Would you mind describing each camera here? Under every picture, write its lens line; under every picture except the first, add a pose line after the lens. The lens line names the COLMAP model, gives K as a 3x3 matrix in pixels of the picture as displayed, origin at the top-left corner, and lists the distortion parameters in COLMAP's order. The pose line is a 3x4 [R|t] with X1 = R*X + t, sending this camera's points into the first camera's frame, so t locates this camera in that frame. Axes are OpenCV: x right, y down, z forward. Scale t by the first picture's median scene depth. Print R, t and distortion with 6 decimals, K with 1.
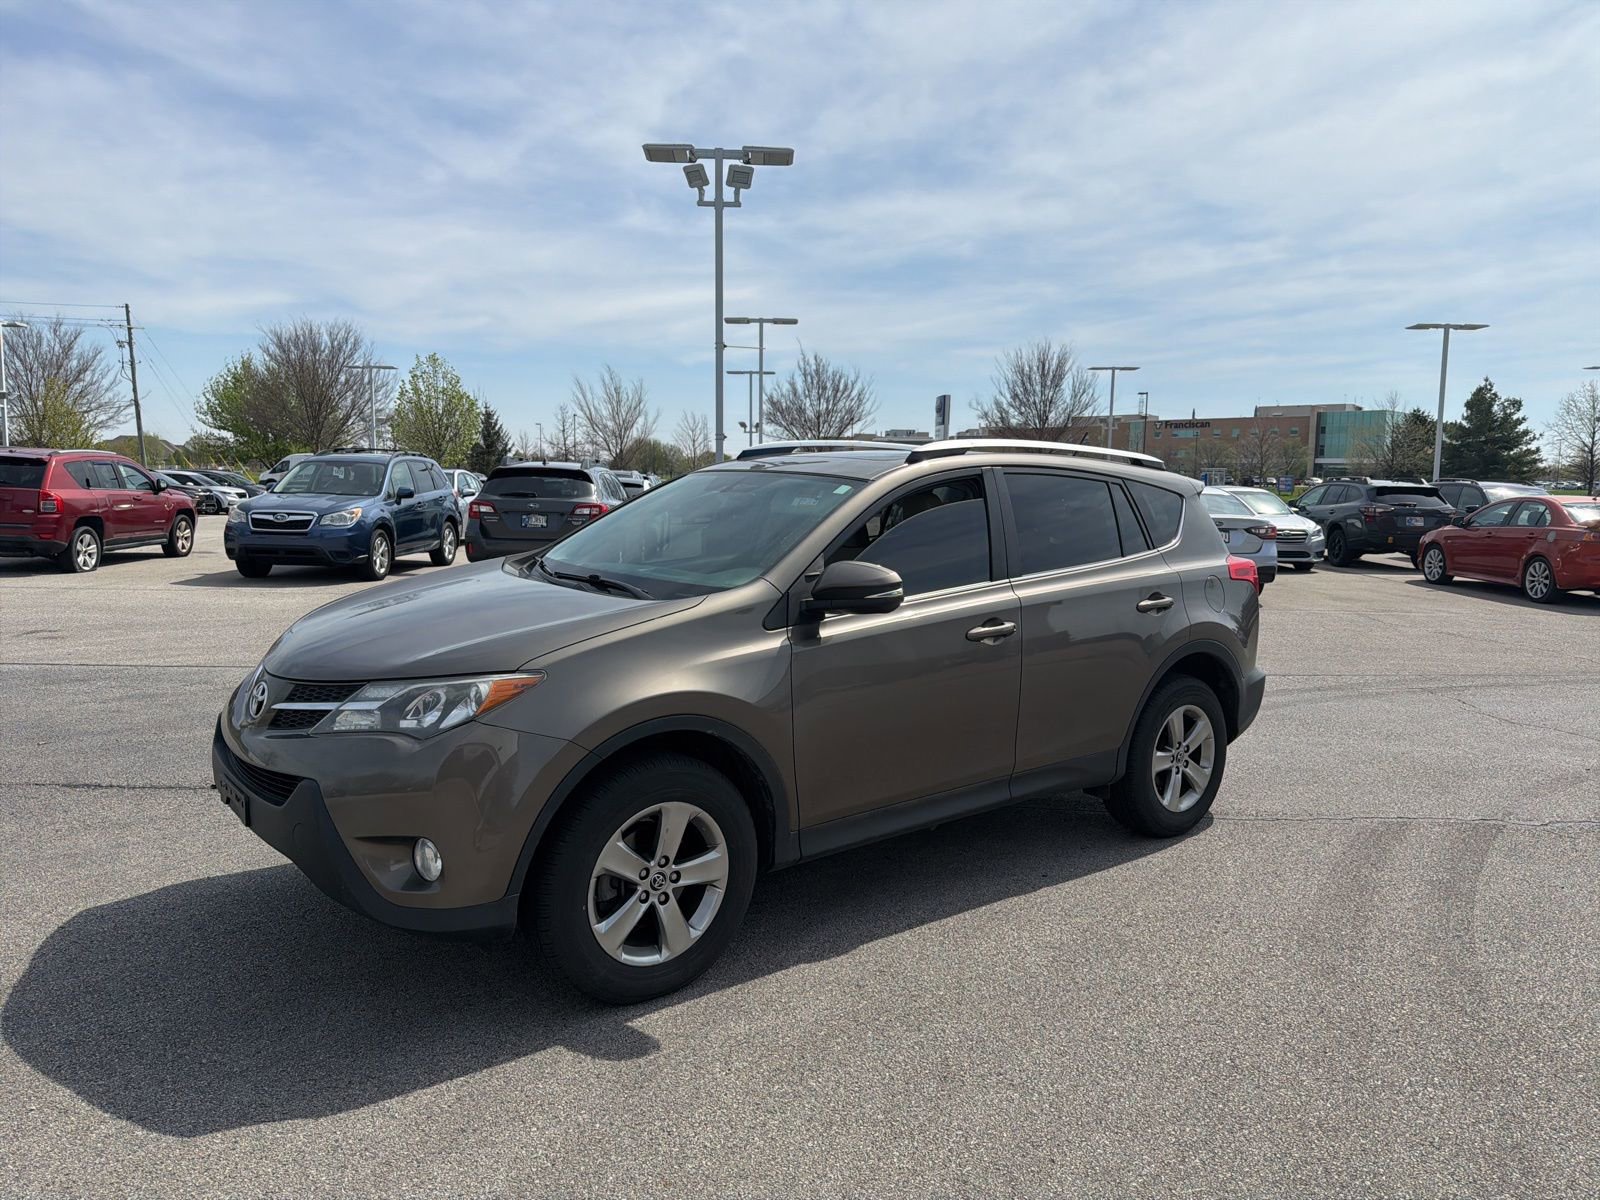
lens RADIAL K [[1113.6, 0, 804.4], [0, 1113.6, 620.0], [0, 0, 1]] dist [0.053005, -0.076035]
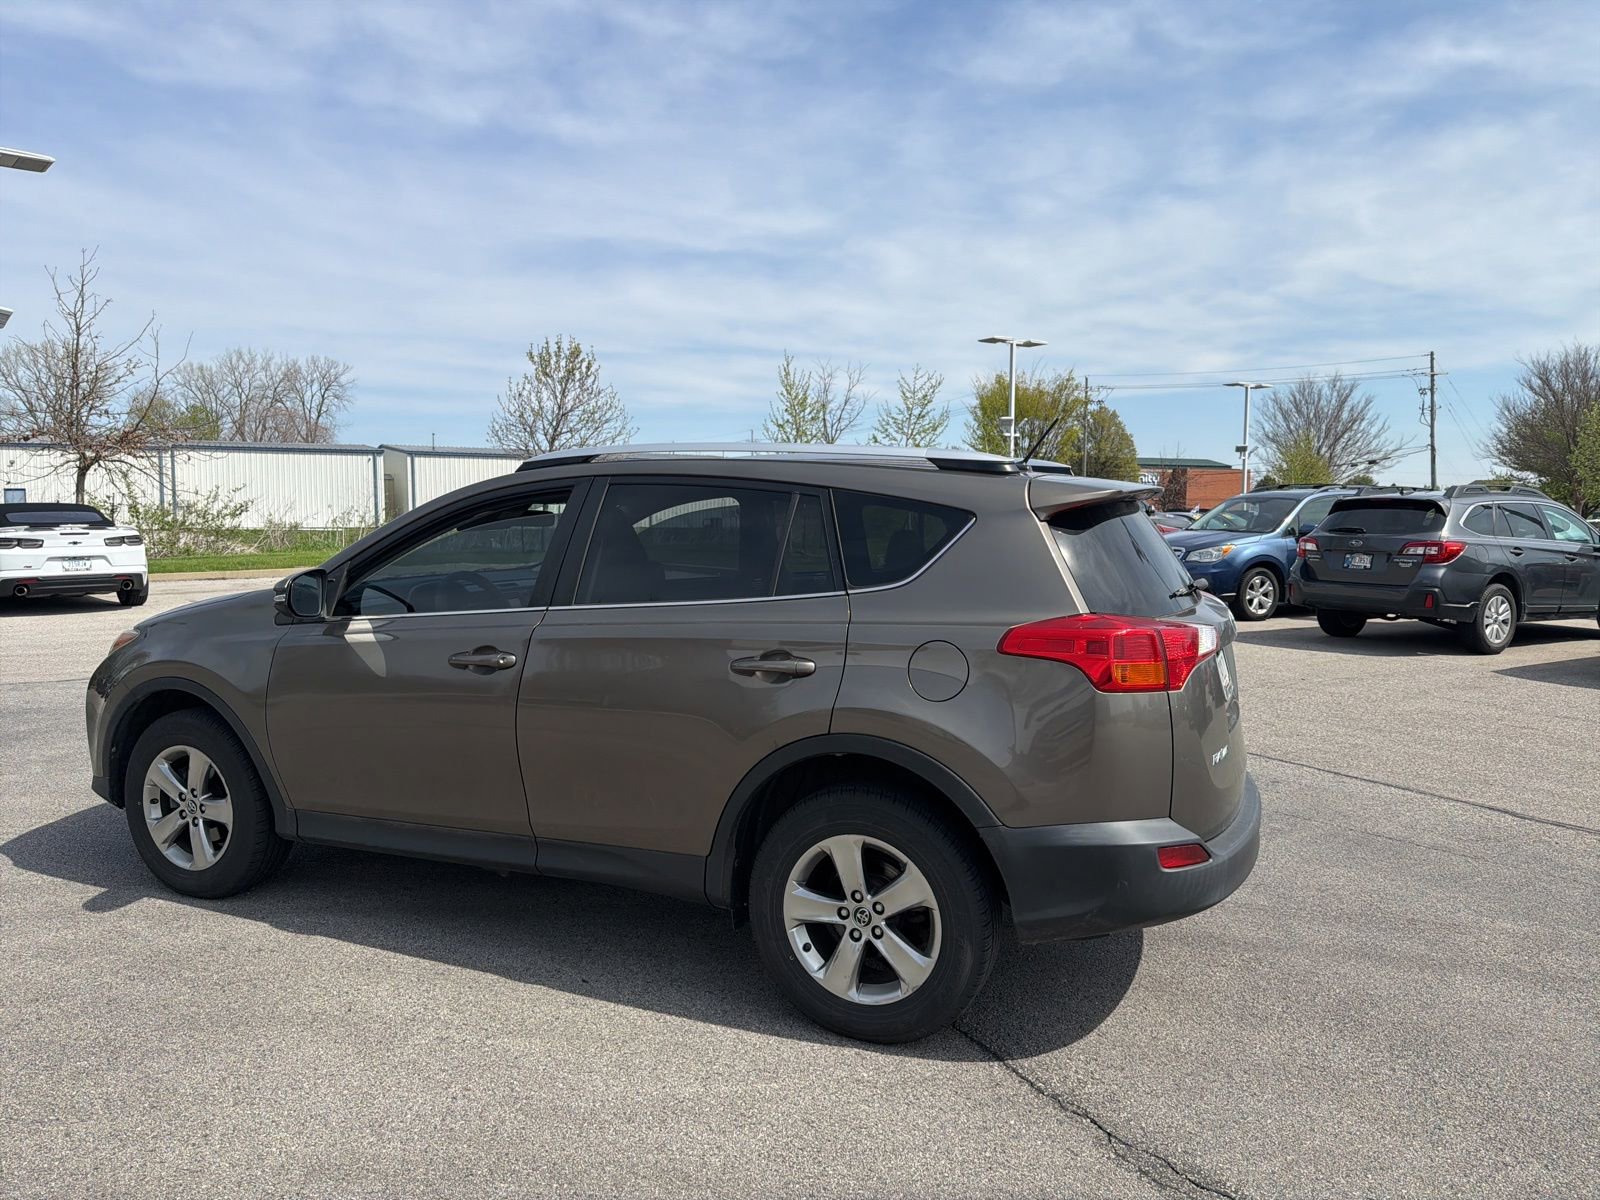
lens RADIAL K [[1113.6, 0, 793.5], [0, 1113.6, 596.4], [0, 0, 1]] dist [0.053005, -0.076035]
pose [[0.456639, 0.053828, -0.888022, 0.269418], [-0.106847, 0.994261, 0.005325, -0.018272], [0.883212, 0.092451, 0.459770, 0.201180]]
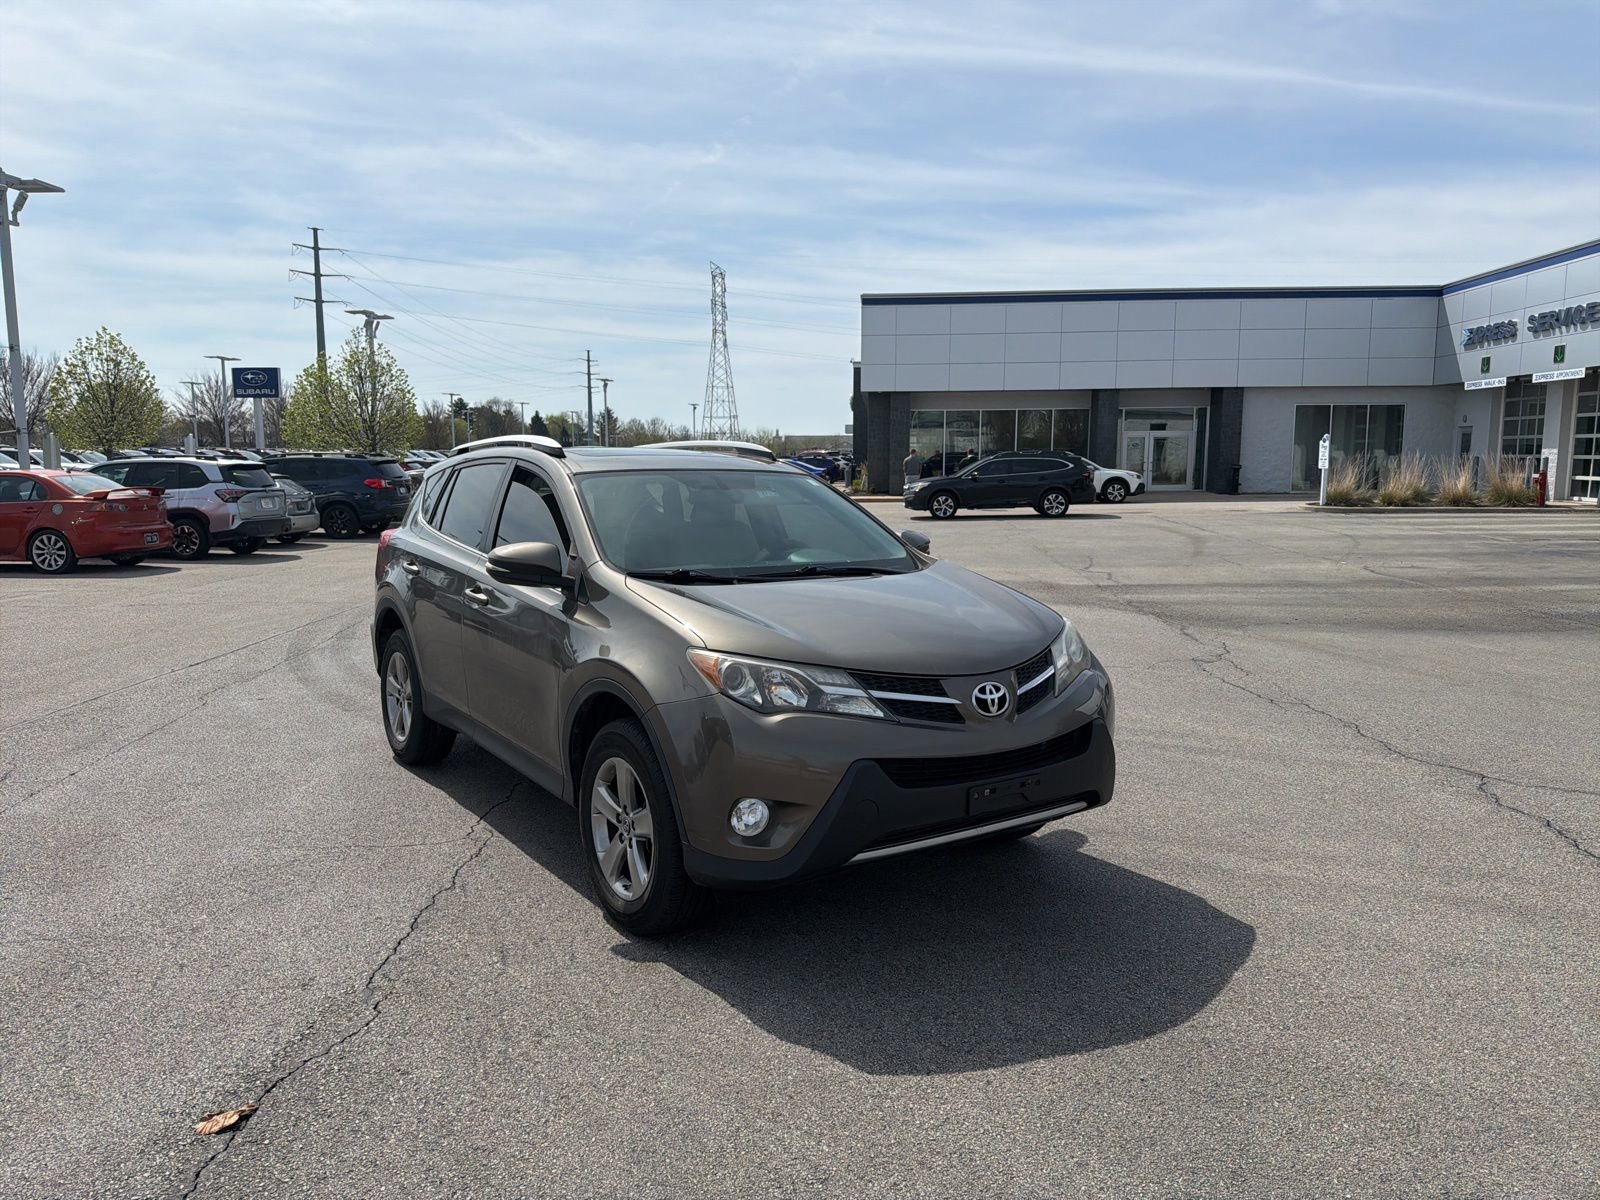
lens RADIAL K [[1113.6, 0, 808.6], [0, 1113.6, 615.1], [0, 0, 1]] dist [0.053005, -0.076035]
pose [[0.071612, -0.152980, 0.985631, -0.318284], [0.126766, 0.981551, 0.143137, -0.037826], [-0.989344, 0.114694, 0.089684, 0.222398]]
